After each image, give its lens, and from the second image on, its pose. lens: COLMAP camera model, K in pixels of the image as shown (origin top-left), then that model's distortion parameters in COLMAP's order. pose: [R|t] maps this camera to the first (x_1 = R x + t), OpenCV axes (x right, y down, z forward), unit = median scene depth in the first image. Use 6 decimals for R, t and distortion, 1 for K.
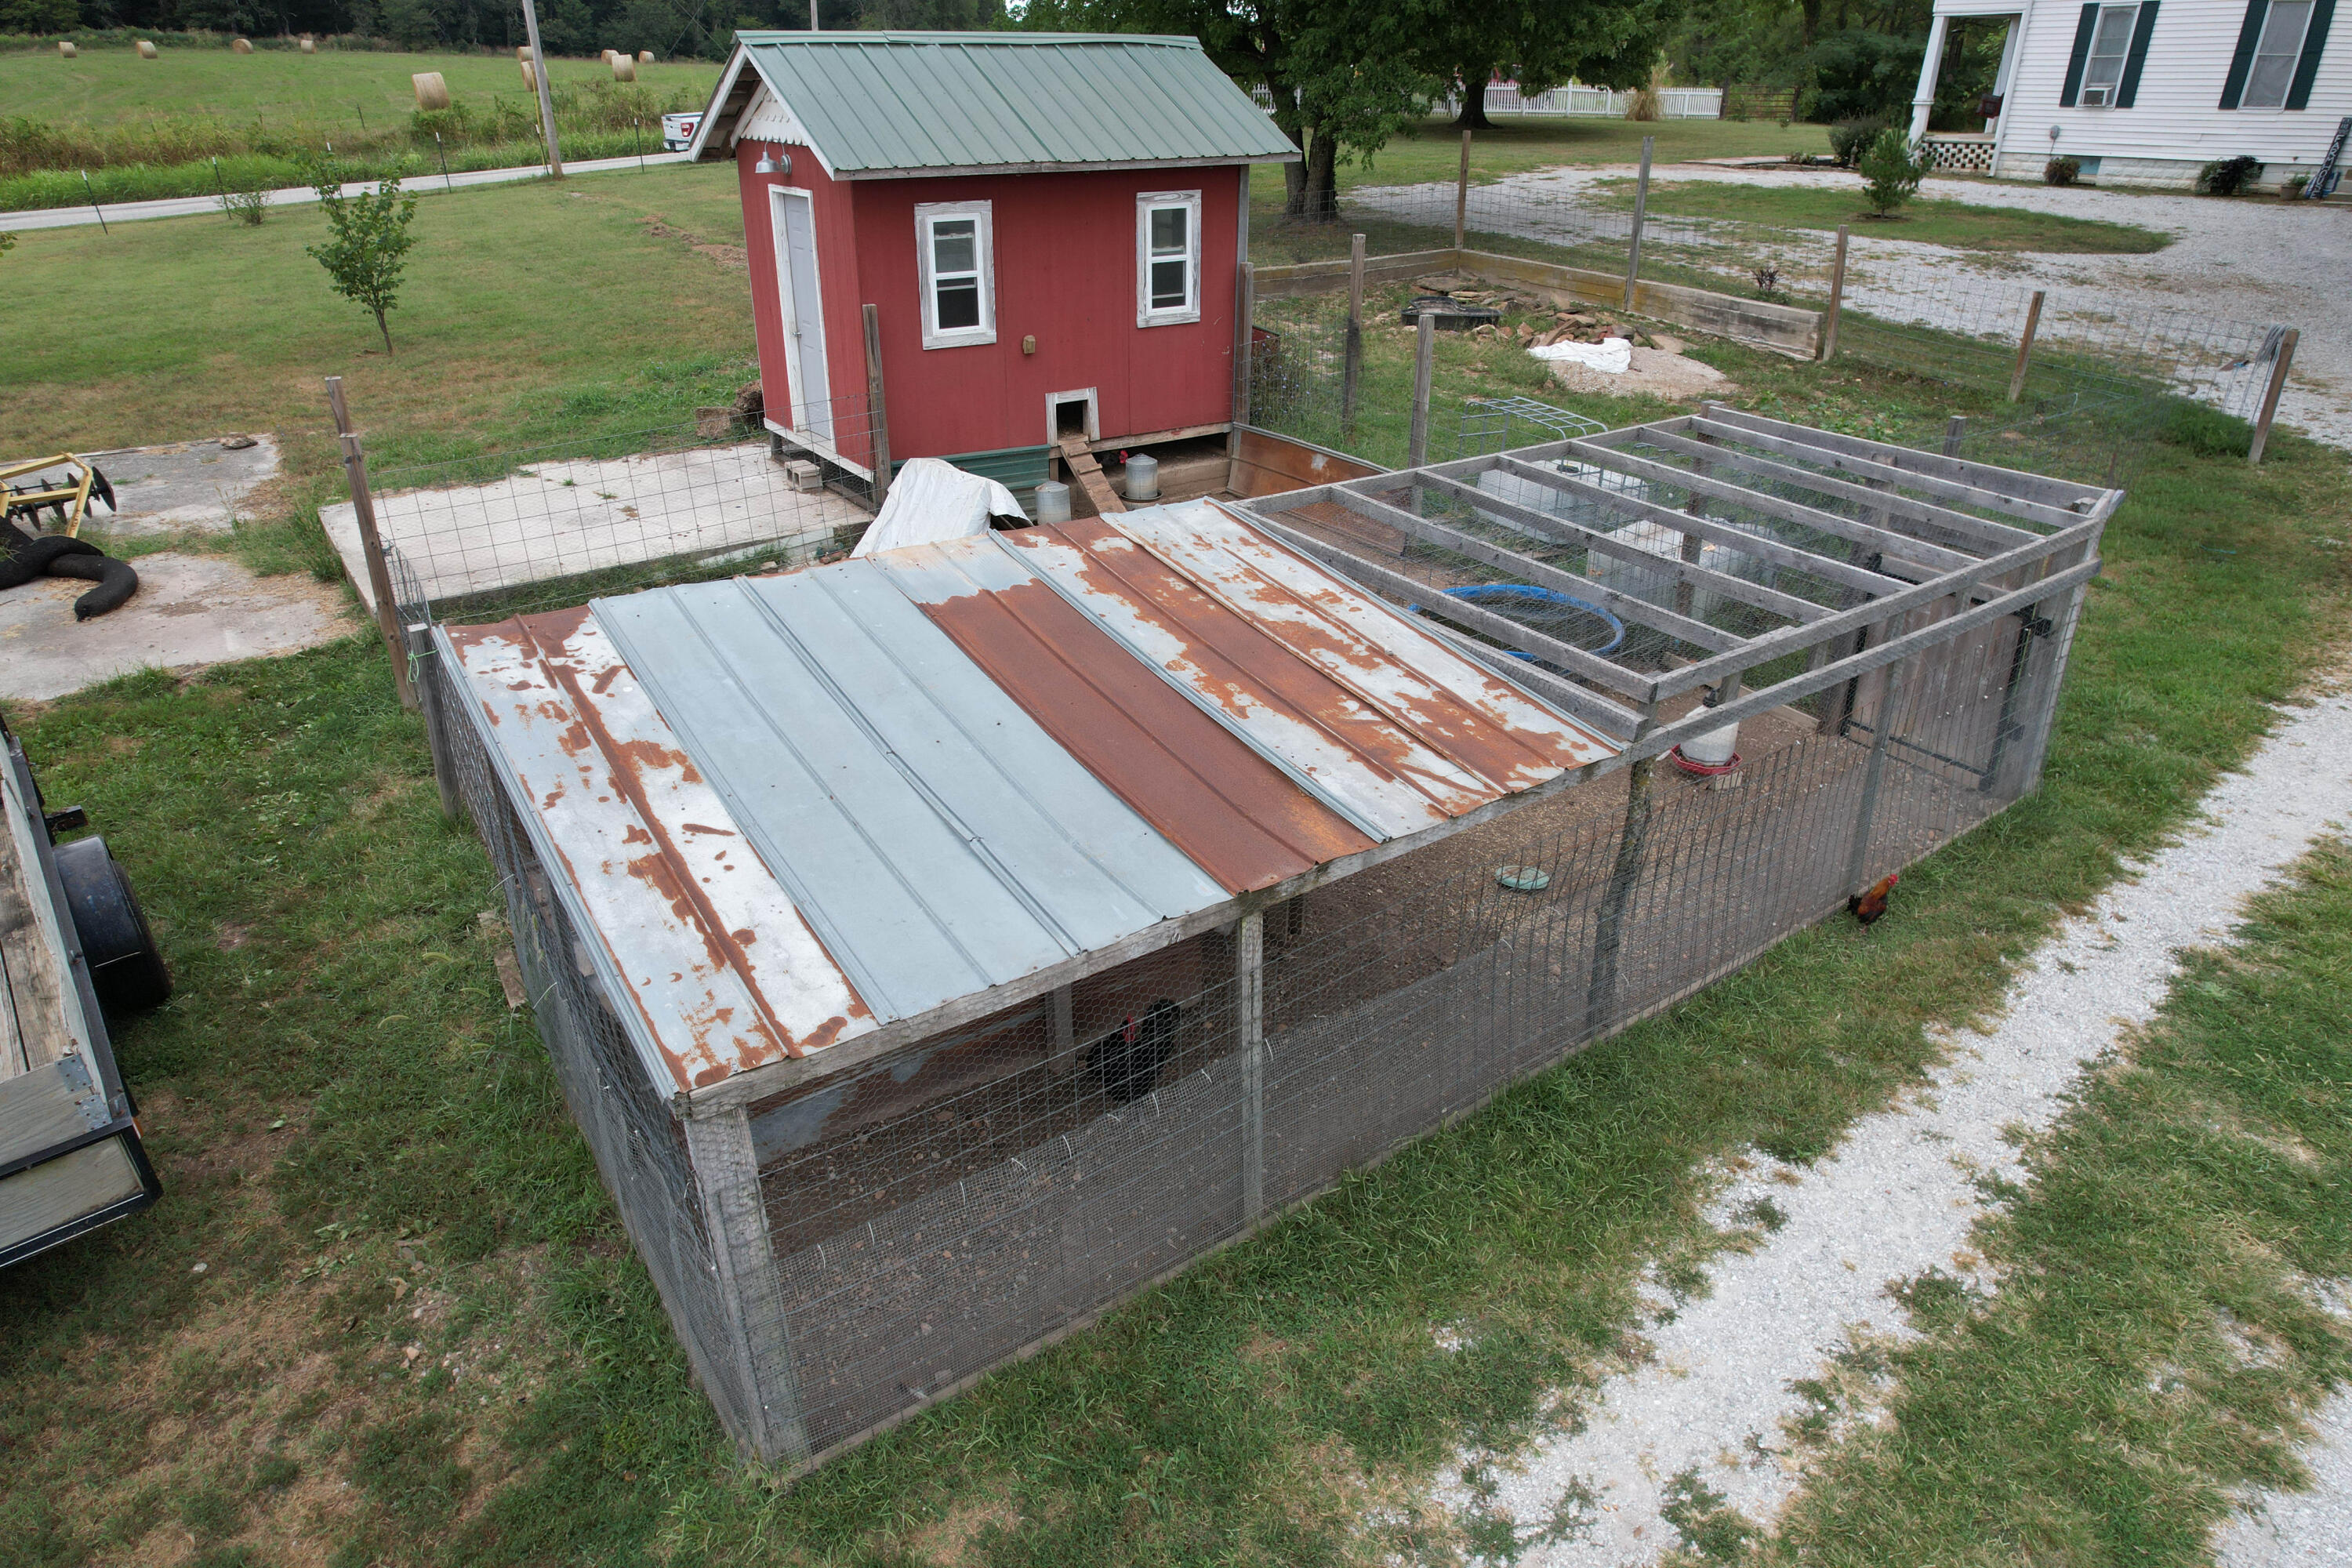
lens RADIAL K [[1537.3, 0, 1173.3], [0, 1537.3, 789.9], [0, 0, 1]] dist [-0.084717, 0.073074]
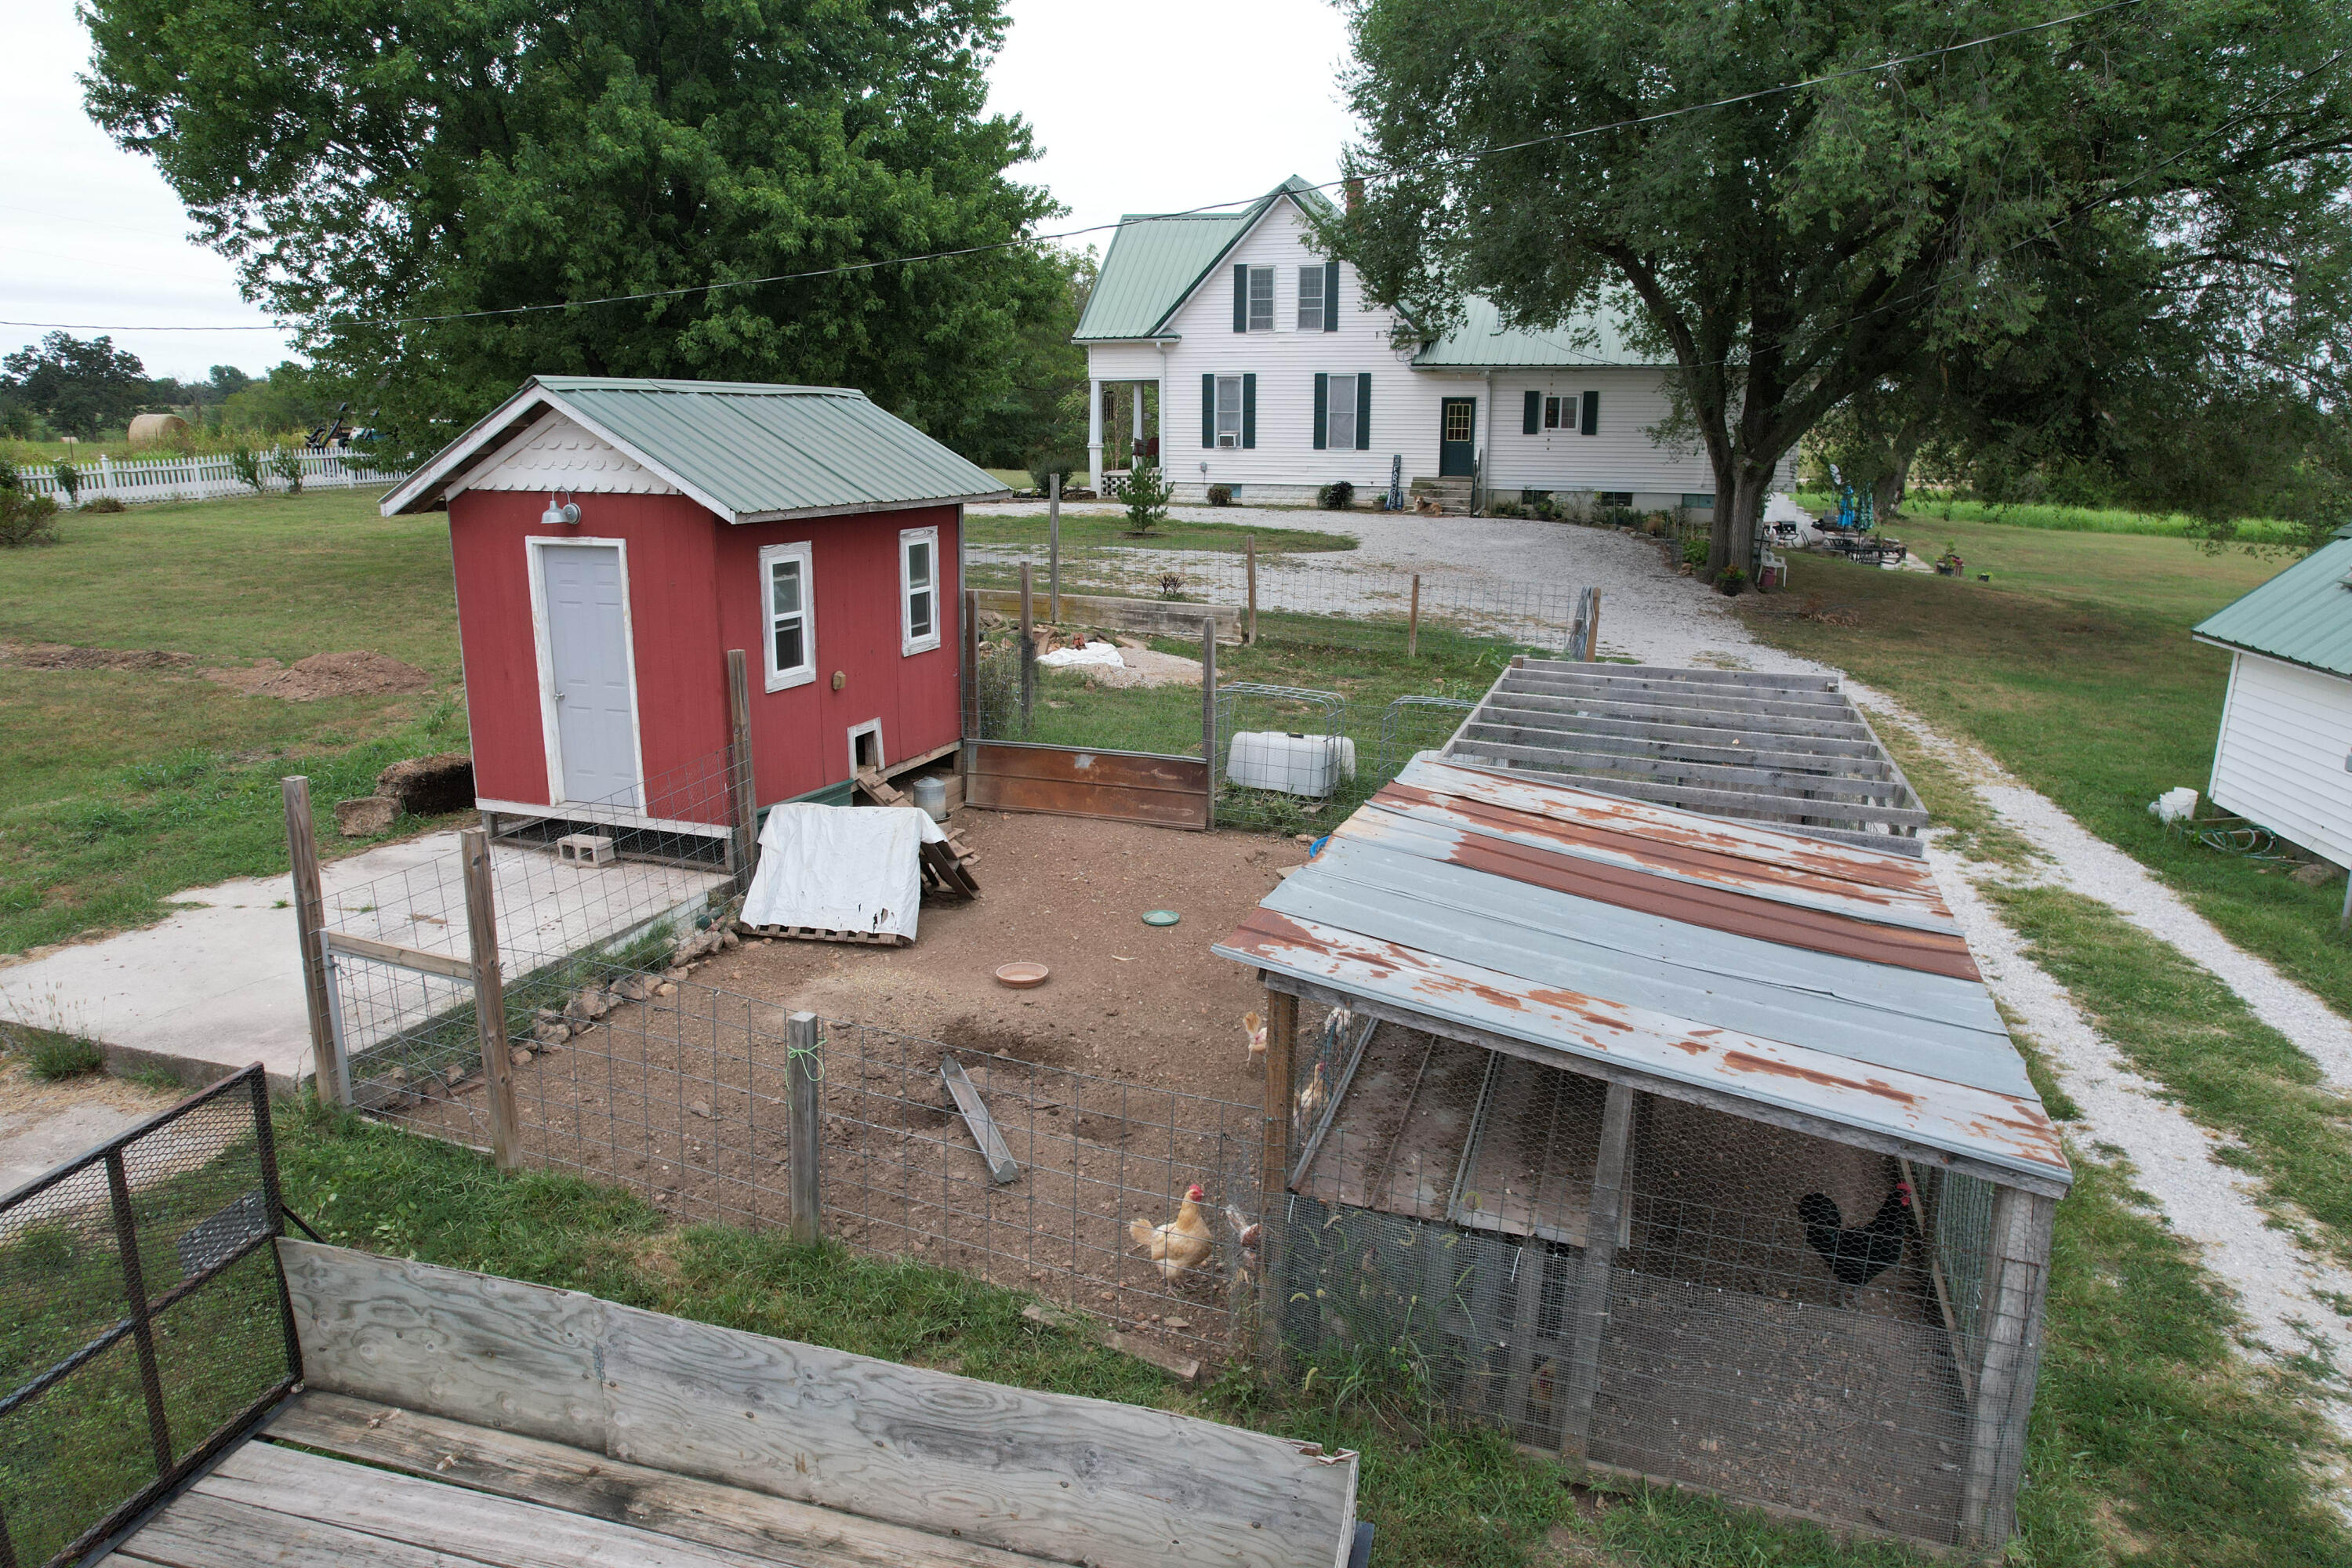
lens RADIAL K [[1537.3, 0, 1173.3], [0, 1537.3, 789.9], [0, 0, 1]] dist [-0.084717, 0.073074]
pose [[0.807411, -0.135752, 0.574160, -0.506327], [0.254778, 0.957978, -0.131782, -0.039702], [-0.532143, 0.252685, 0.808068, 0.106827]]
